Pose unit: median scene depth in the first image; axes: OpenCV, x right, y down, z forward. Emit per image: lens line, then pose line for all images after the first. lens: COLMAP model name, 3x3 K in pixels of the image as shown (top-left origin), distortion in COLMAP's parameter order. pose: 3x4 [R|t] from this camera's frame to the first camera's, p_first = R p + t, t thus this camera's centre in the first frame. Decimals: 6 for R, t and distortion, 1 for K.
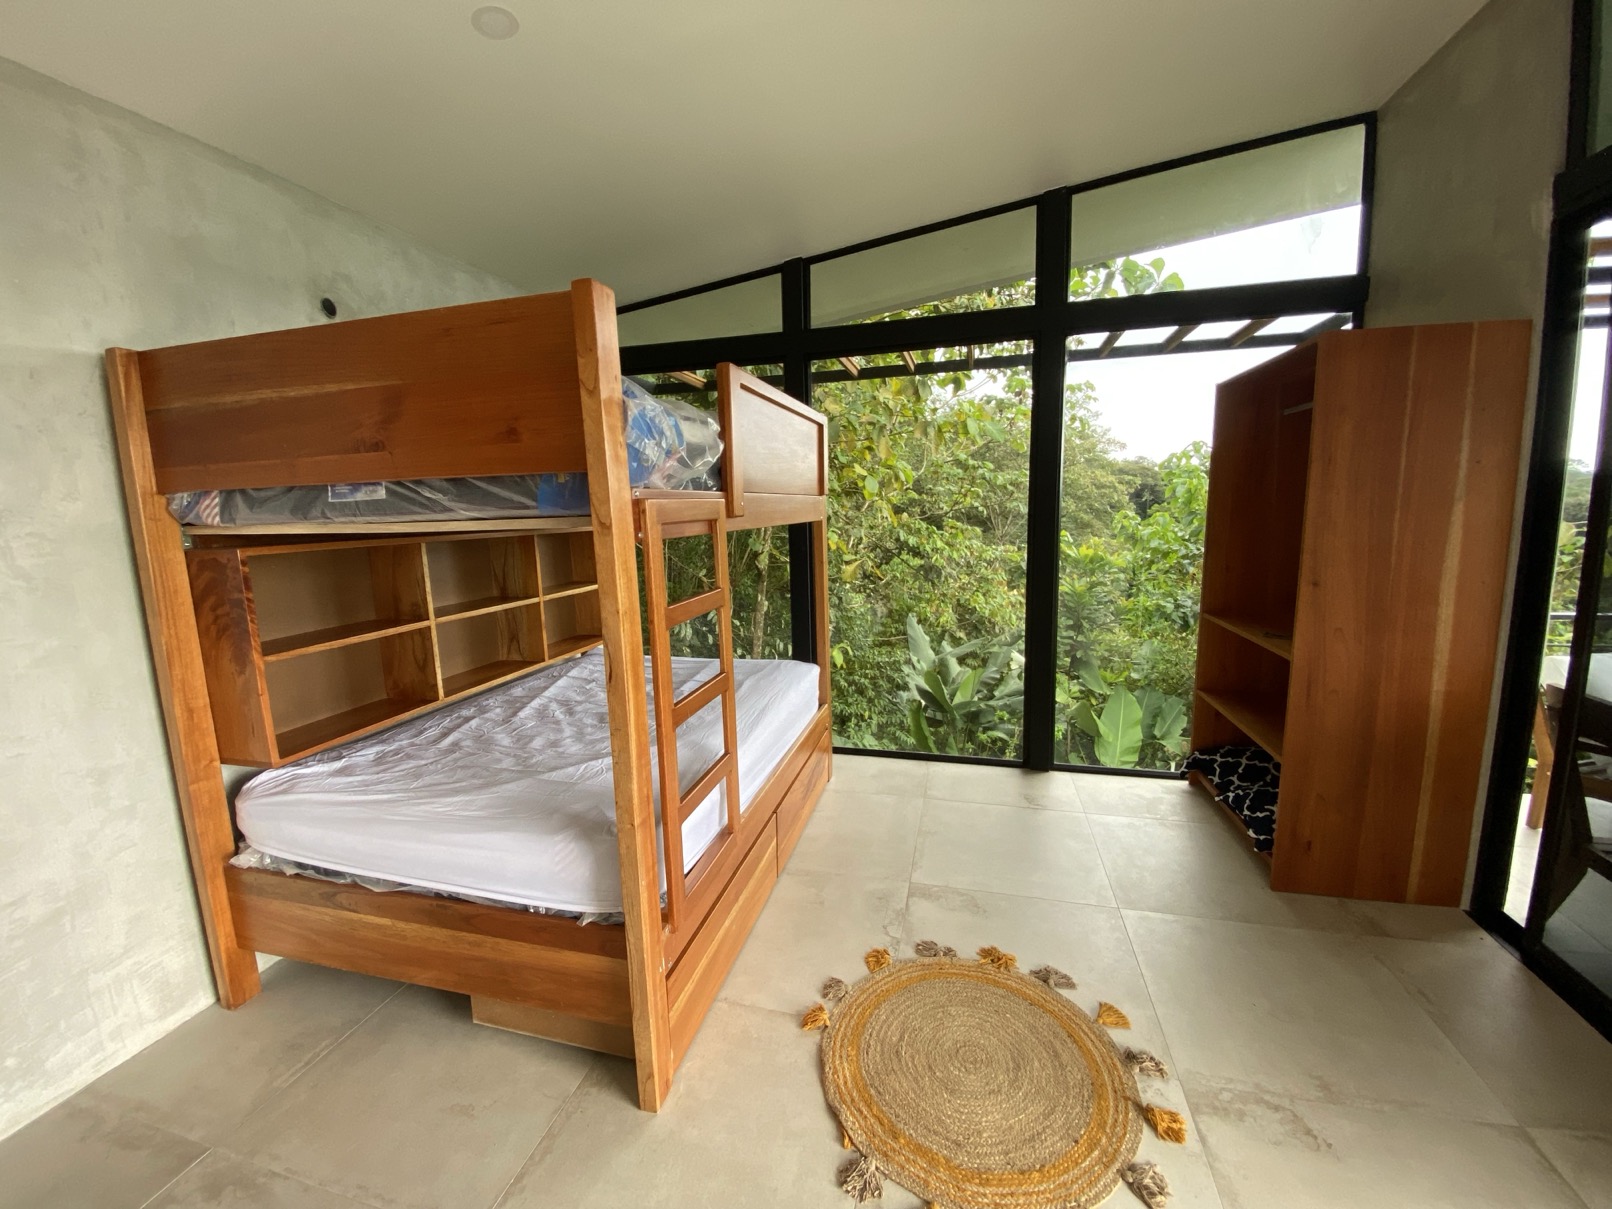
lens RADIAL K [[651.3, 0, 798.1], [0, 651.3, 606.2], [0, 0, 1]] dist [0.020063, -0.021216]
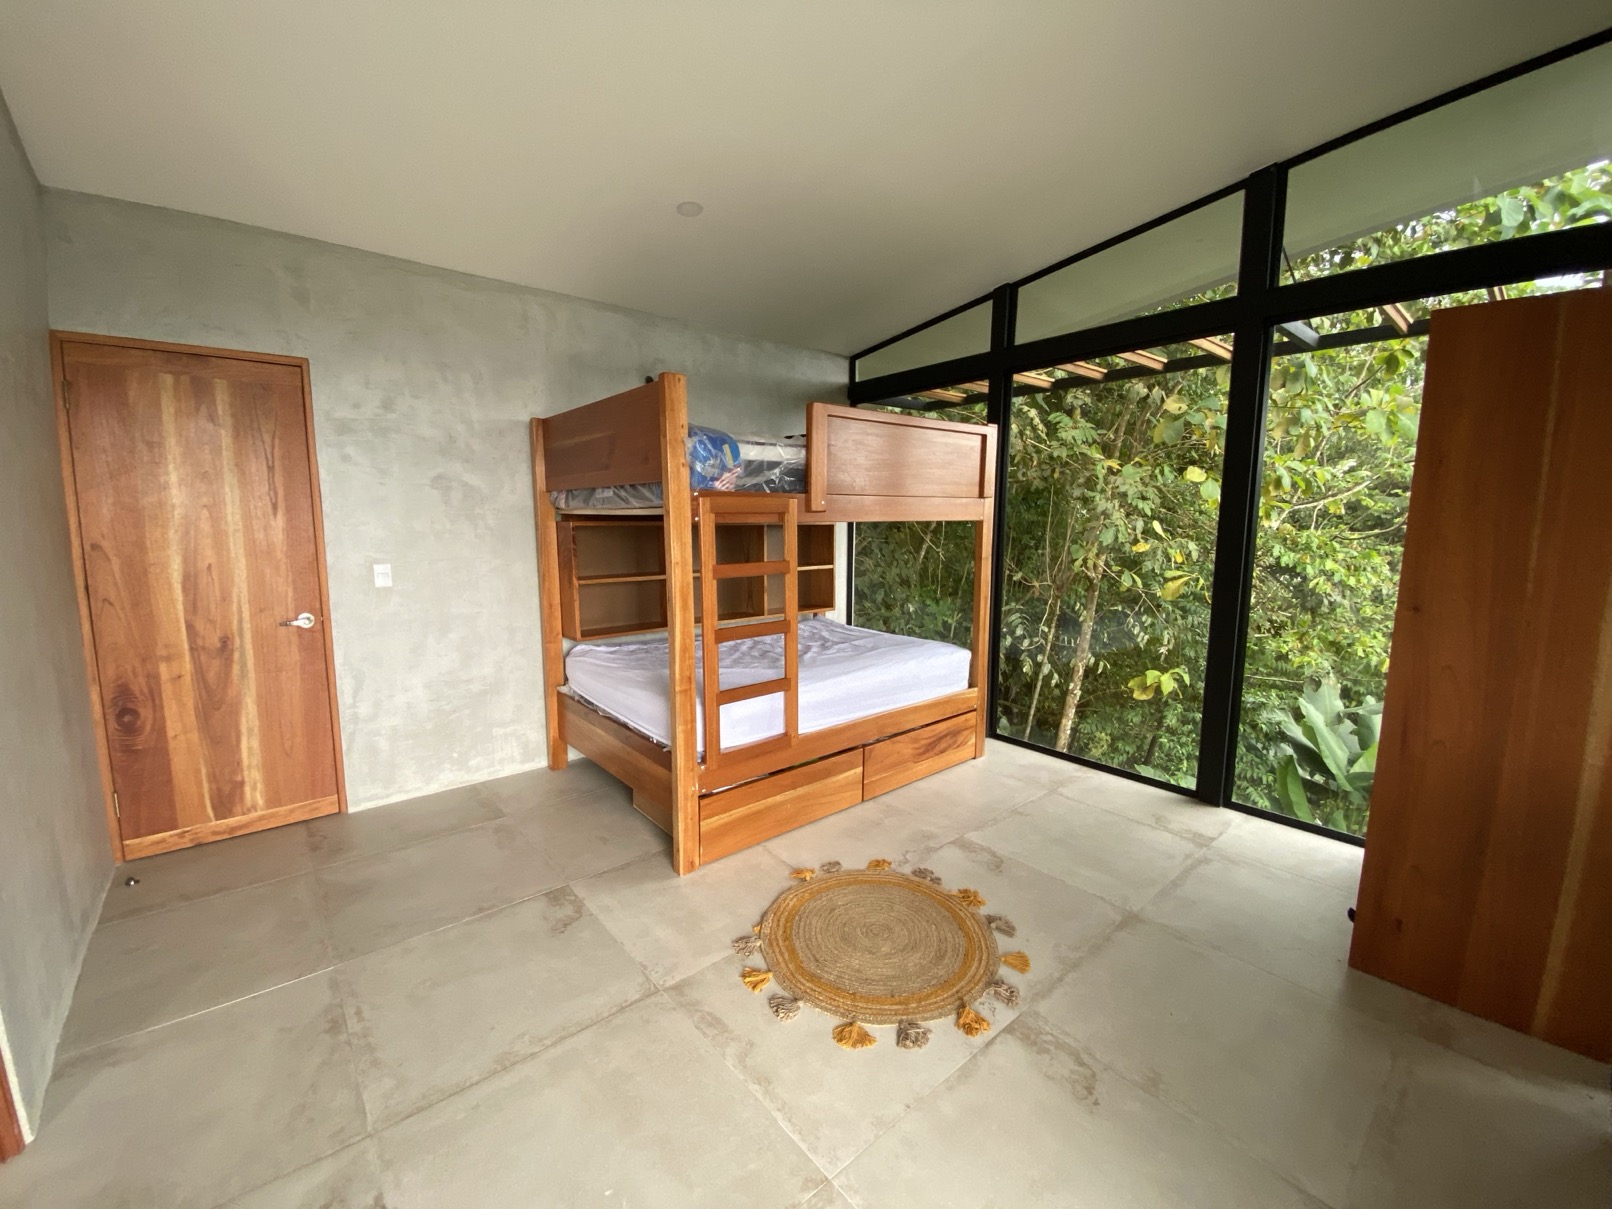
lens RADIAL K [[651.3, 0, 798.1], [0, 651.3, 606.2], [0, 0, 1]] dist [0.020063, -0.021216]
pose [[0.816945, 0.105314, -0.567019, 0.718796], [-0.109112, 0.993653, 0.027349, 0.030514], [0.566300, 0.039526, 0.823251, -0.157733]]
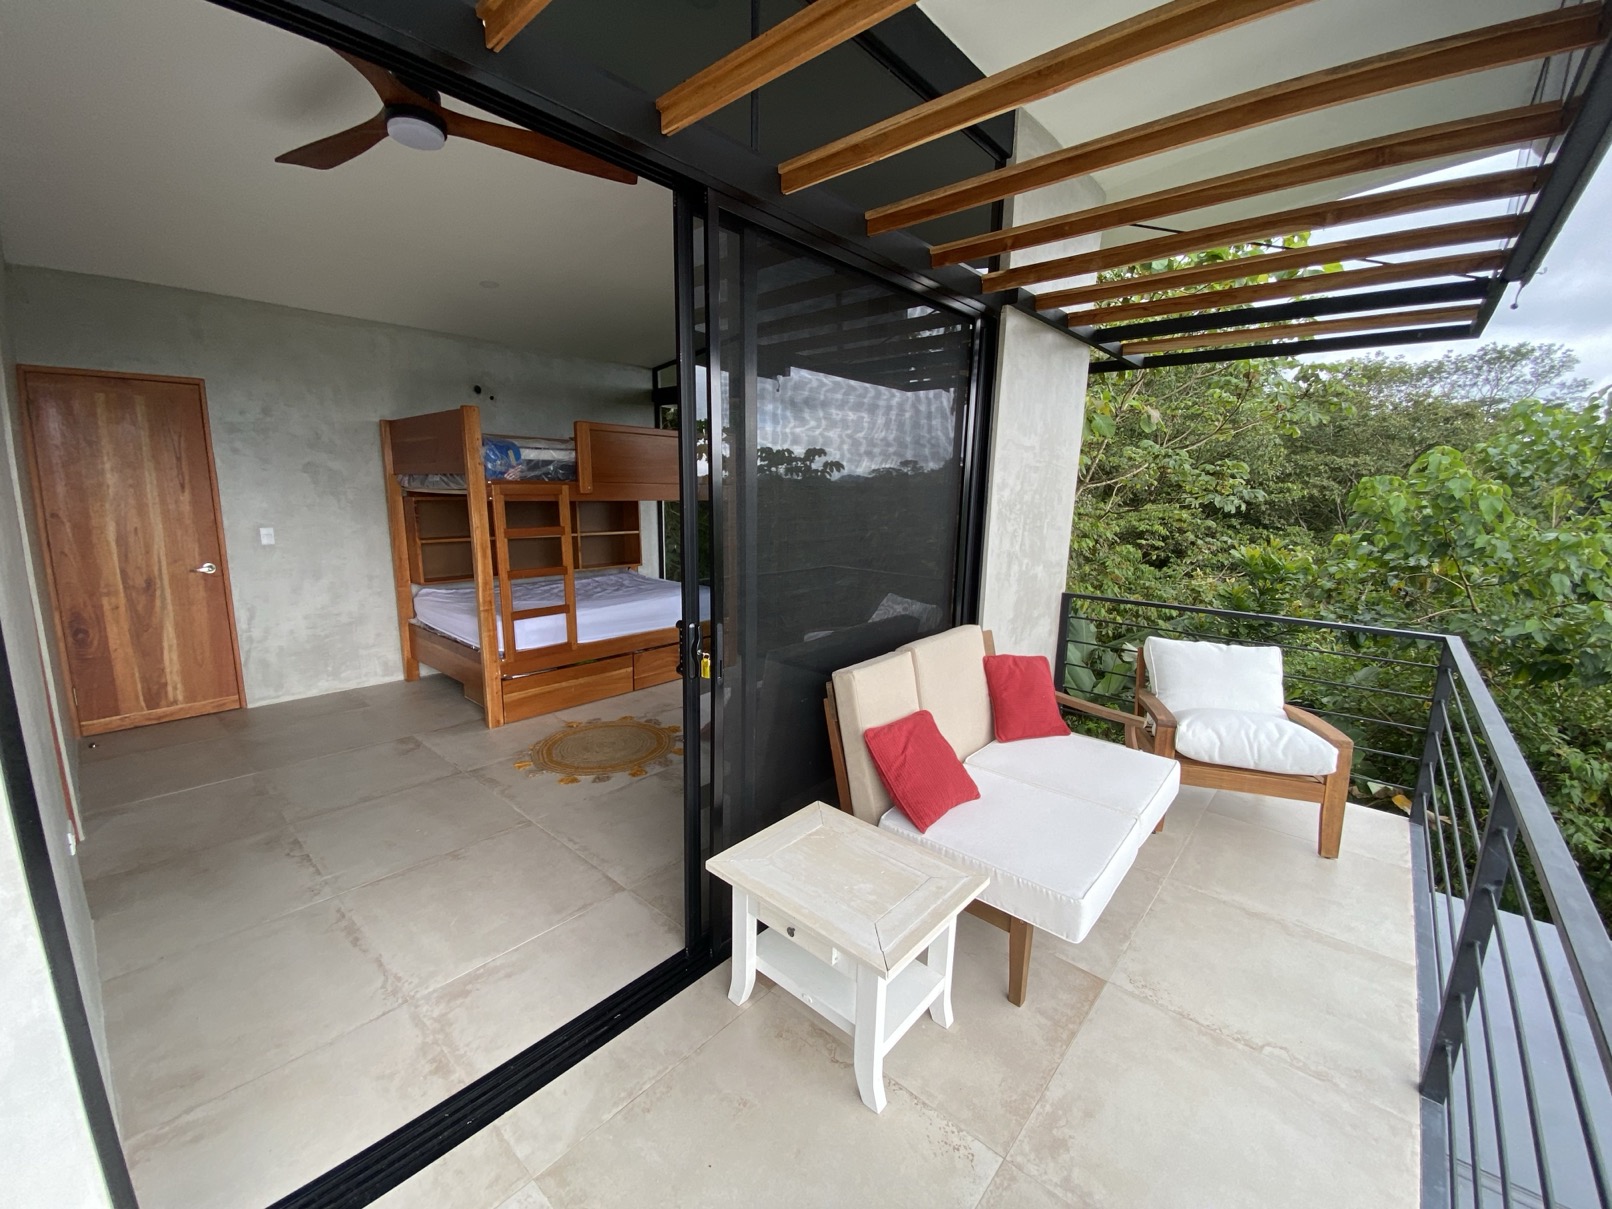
lens RADIAL K [[656.2, 0, 811.7], [0, 656.2, 607.7], [0, 0, 1]] dist [-0.001540, -0.011606]
pose [[0.896616, 0.121120, -0.425922, 1.590535], [-0.106085, 0.992608, 0.058948, 0.025885], [0.429913, -0.007670, 0.902838, -0.617673]]
